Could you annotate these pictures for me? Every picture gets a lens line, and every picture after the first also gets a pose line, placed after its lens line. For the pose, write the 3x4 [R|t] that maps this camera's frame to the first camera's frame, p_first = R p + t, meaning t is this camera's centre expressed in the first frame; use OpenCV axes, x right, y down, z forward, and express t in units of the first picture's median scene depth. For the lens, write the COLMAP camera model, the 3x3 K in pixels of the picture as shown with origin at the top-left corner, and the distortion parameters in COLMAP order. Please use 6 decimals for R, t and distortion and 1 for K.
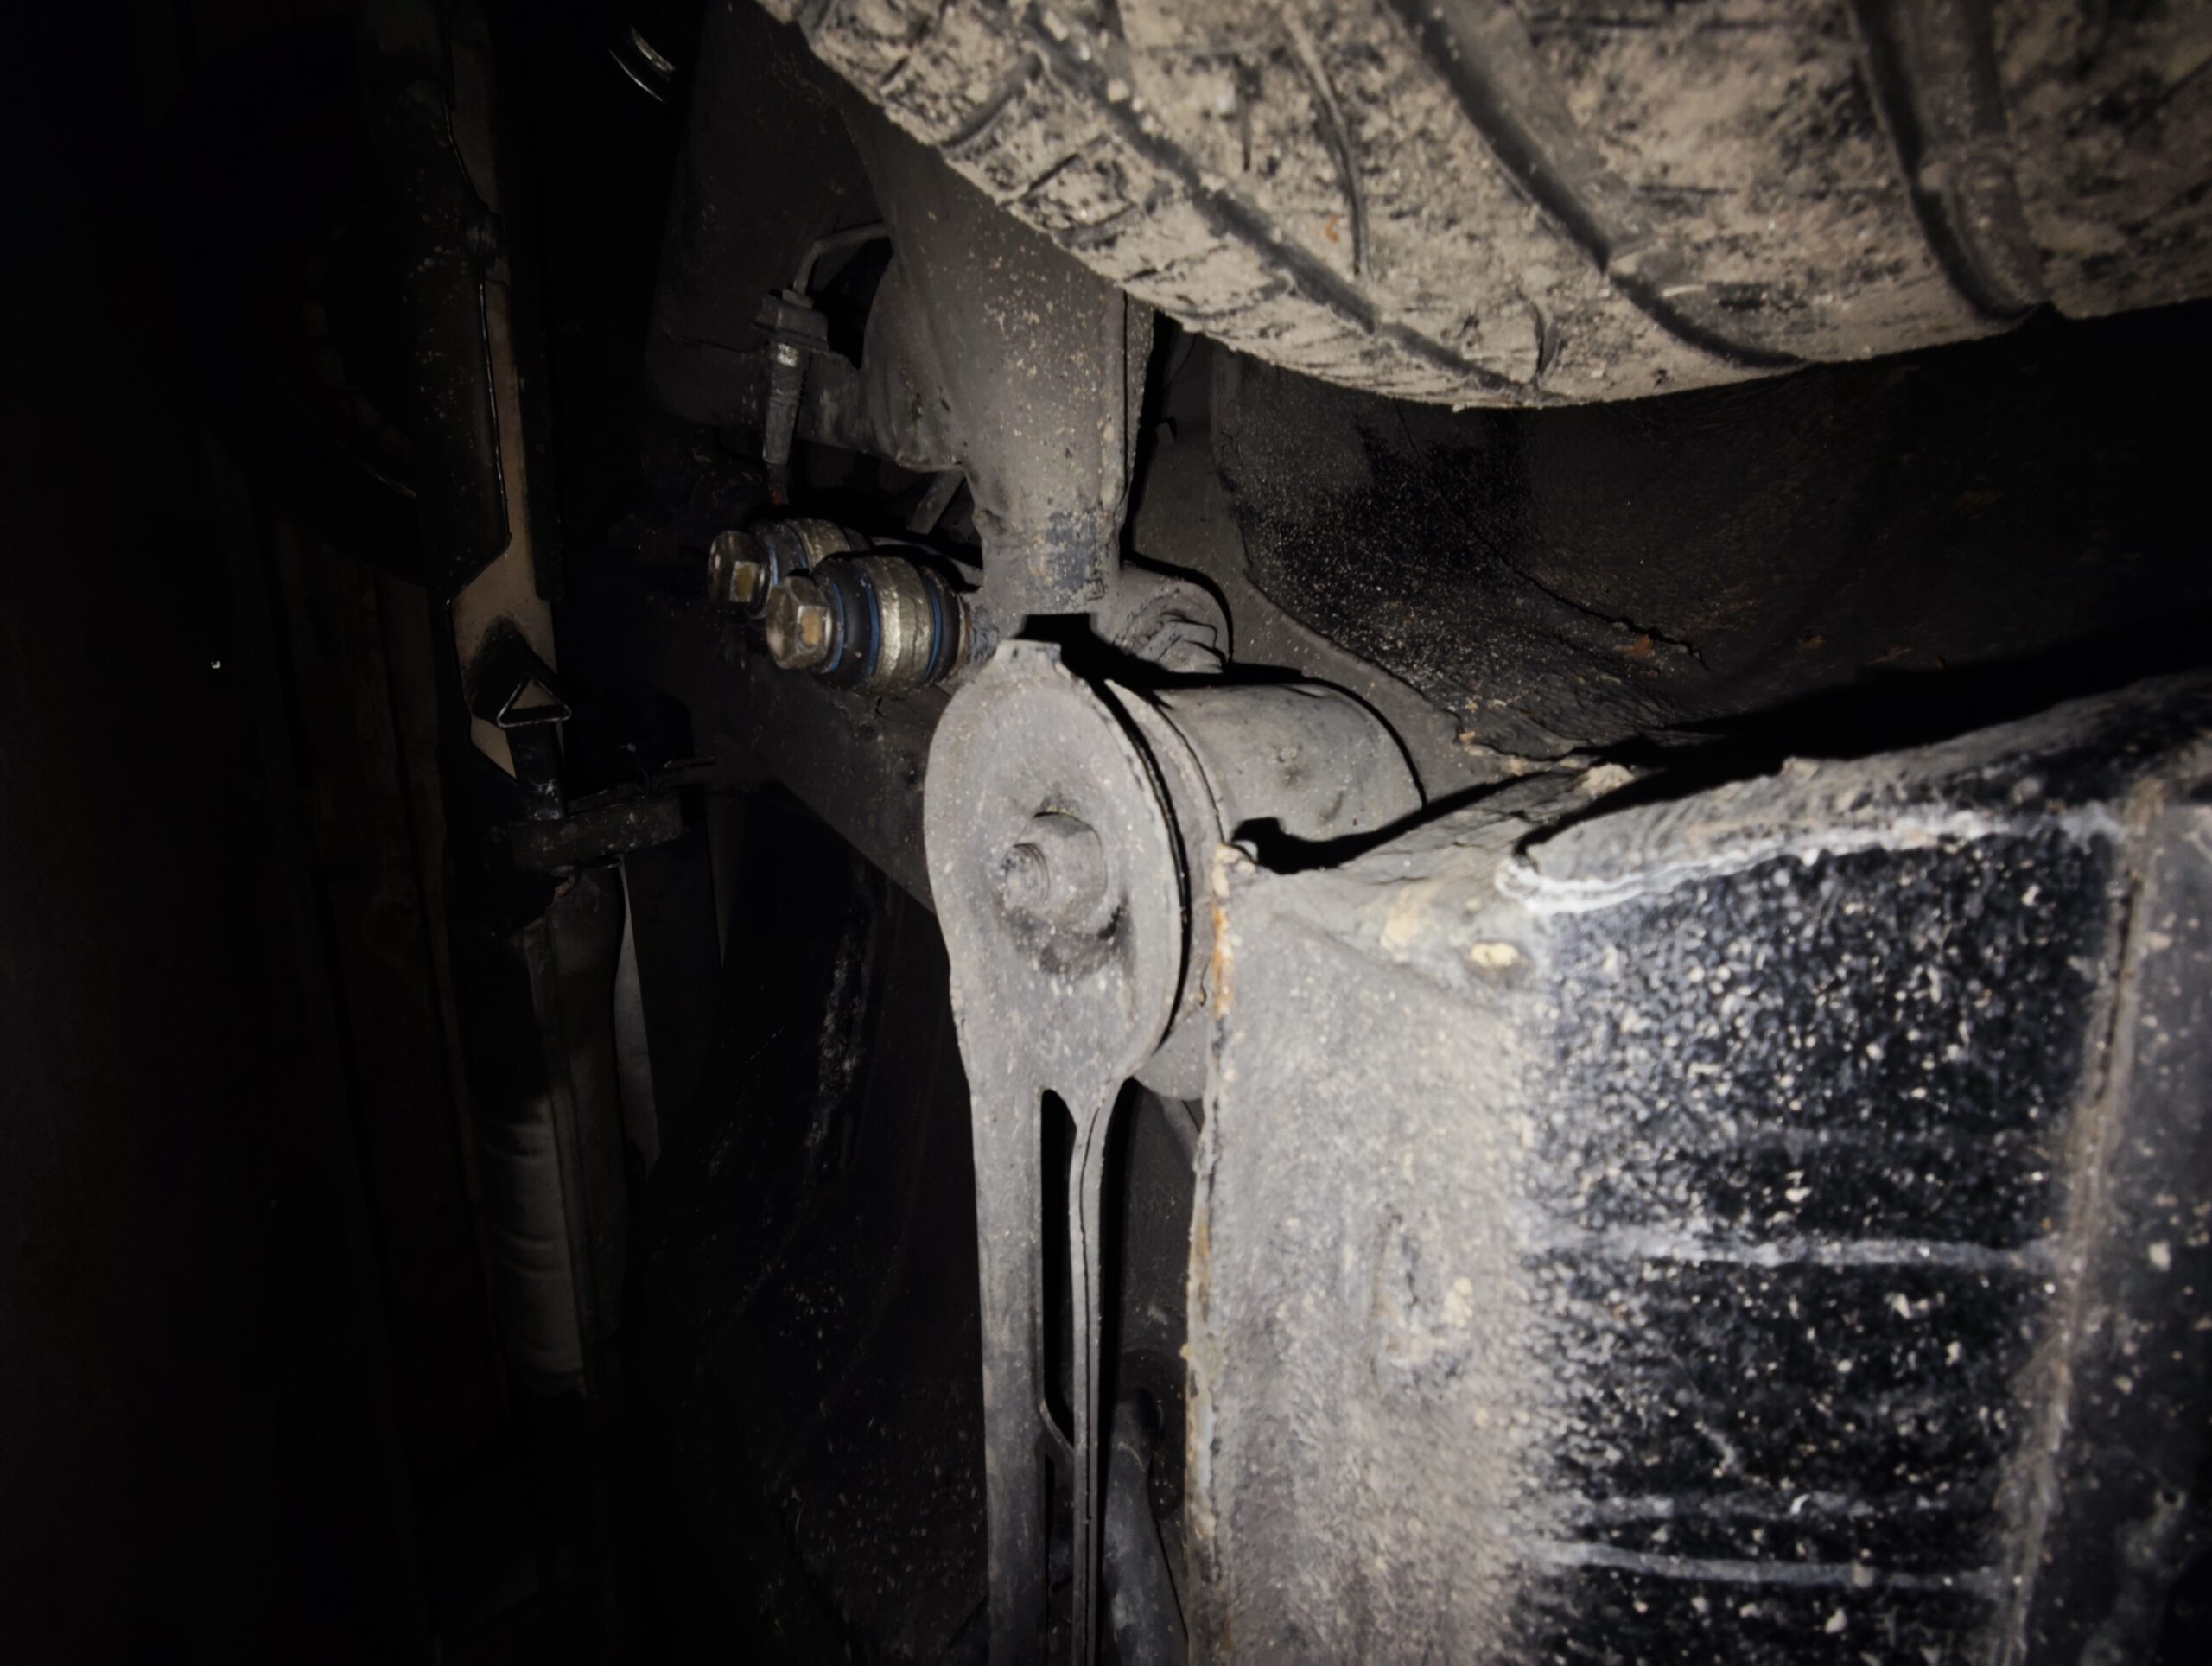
lens RADIAL K [[909.7, 0, 1106.0], [0, 909.7, 833.0], [0, 0, 1]] dist [-0.000658, -0.000009]
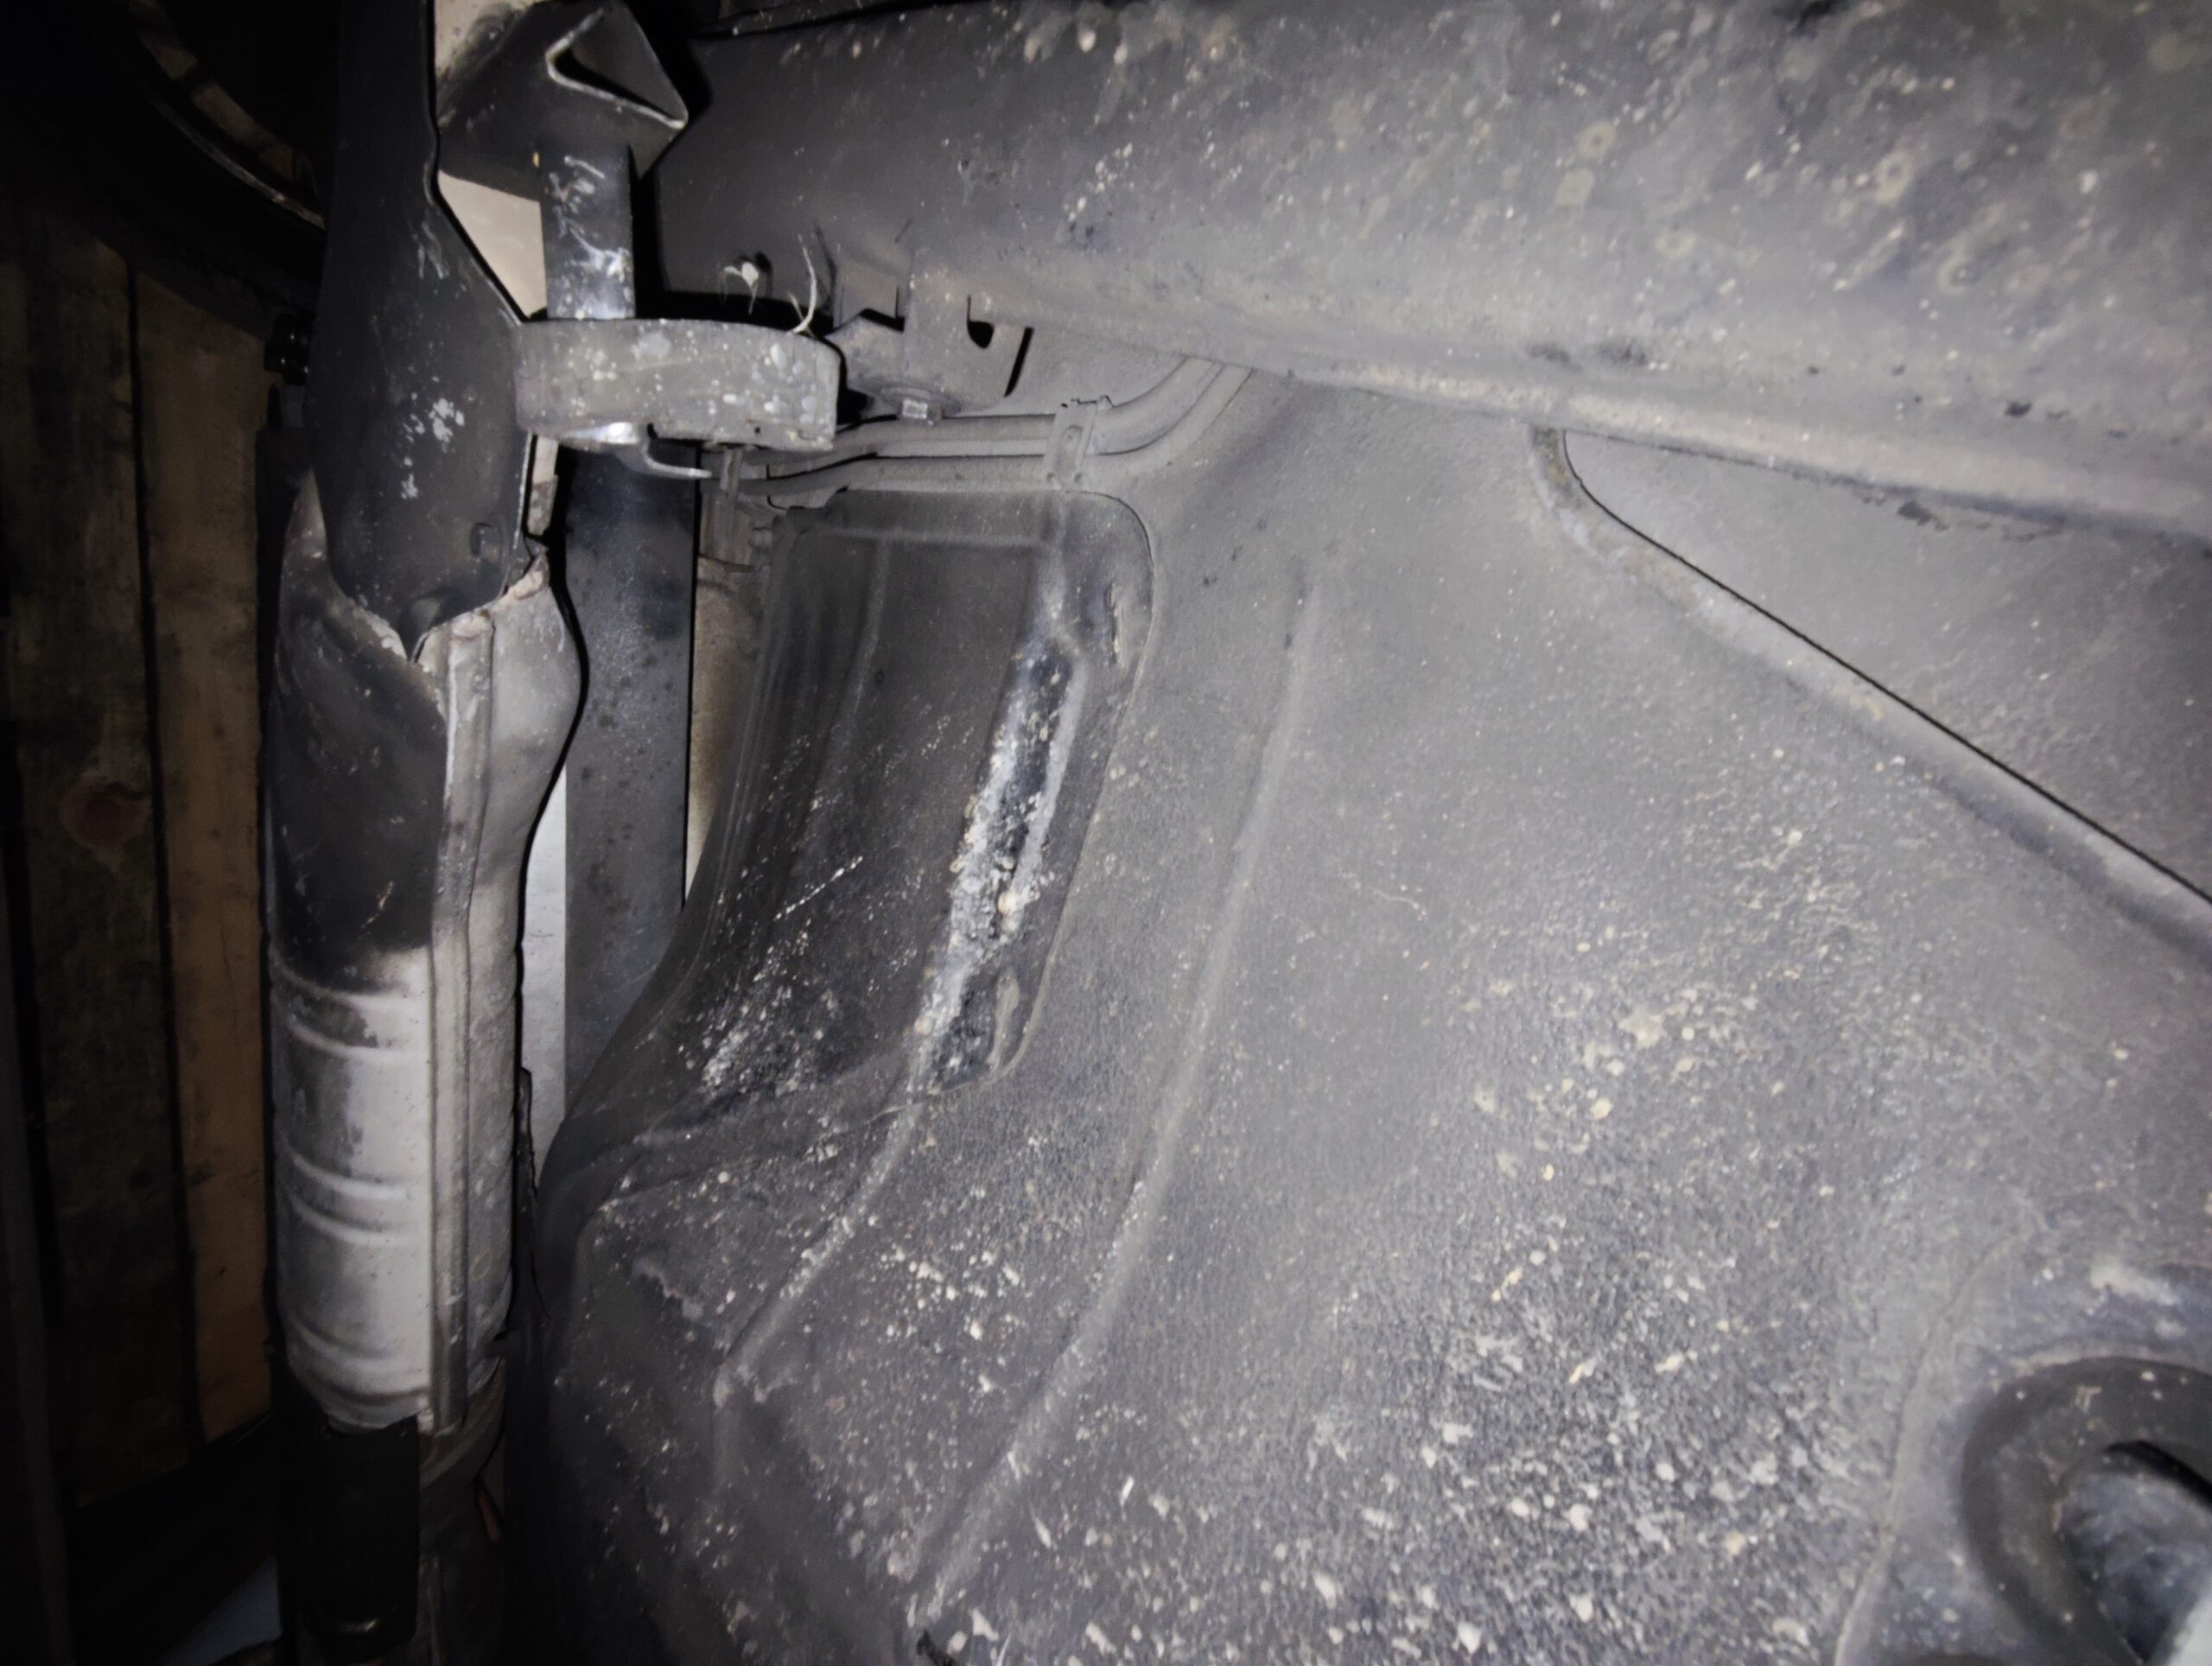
lens RADIAL K [[936.3, 0, 1116.9], [0, 936.3, 831.3], [0, 0, 1]] dist [-0.002590, 0.000159]
pose [[0.981862, 0.099624, 0.161315, -0.314901], [-0.099196, 0.995010, -0.010724, 0.202438], [-0.161579, -0.005473, 0.986845, 0.348998]]
